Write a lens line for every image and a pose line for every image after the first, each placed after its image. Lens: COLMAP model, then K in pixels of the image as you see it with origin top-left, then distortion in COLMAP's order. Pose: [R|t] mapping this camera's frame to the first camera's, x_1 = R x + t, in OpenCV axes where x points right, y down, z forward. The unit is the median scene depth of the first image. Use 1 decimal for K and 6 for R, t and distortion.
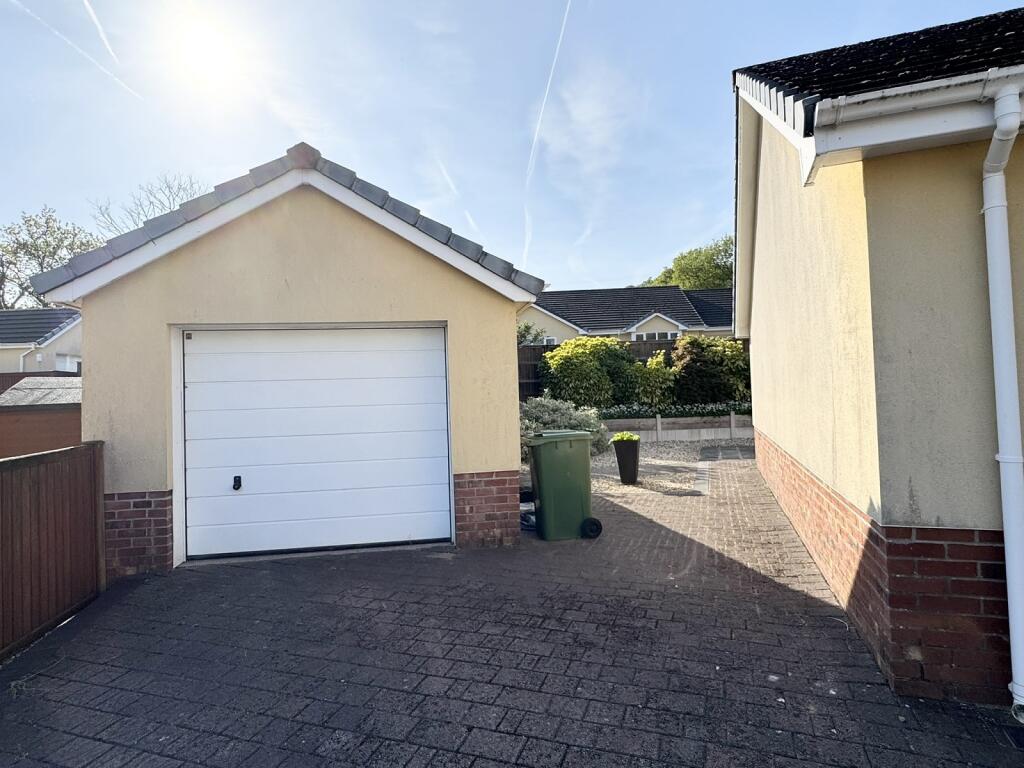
lens RADIAL K [[573.8, 0, 512.7], [0, 573.8, 384.6], [0, 0, 1]] dist [0.000022, -0.000014]
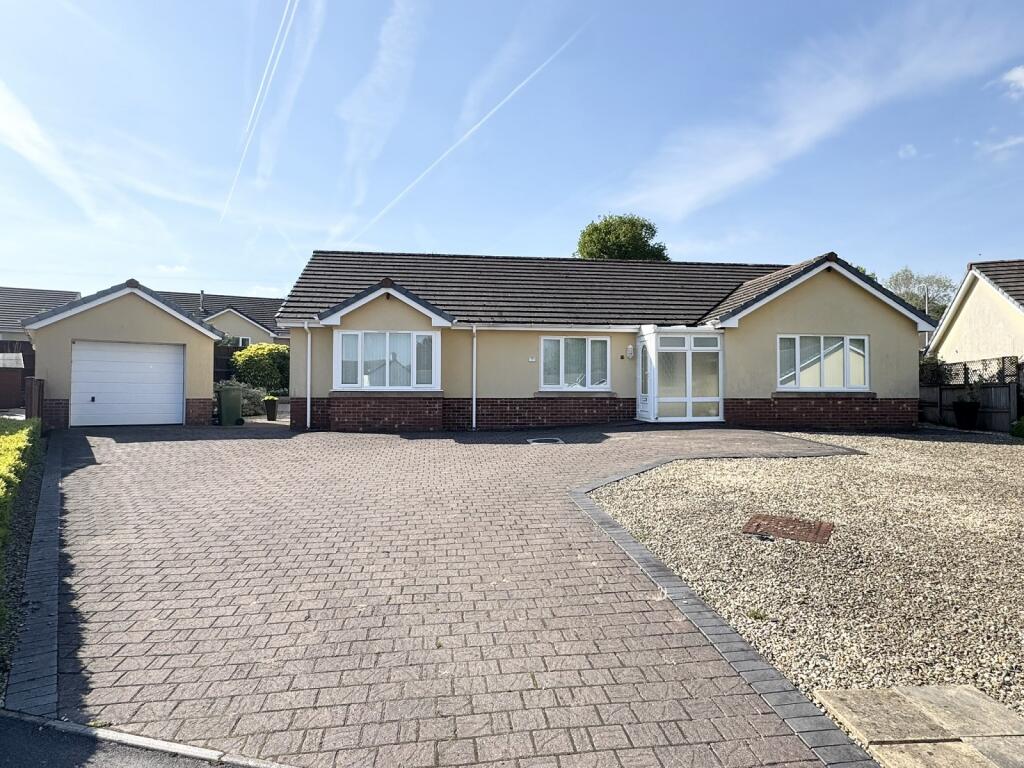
lens RADIAL K [[599.3, 0, 511.3], [0, 599.3, 382.4], [0, 0, 1]] dist [0.001034, 0.000256]
pose [[0.890752, 0.043010, 0.452450, -0.008413], [-0.040822, 0.999060, -0.014605, 0.030651], [-0.452652, -0.005461, 0.891670, -1.305781]]
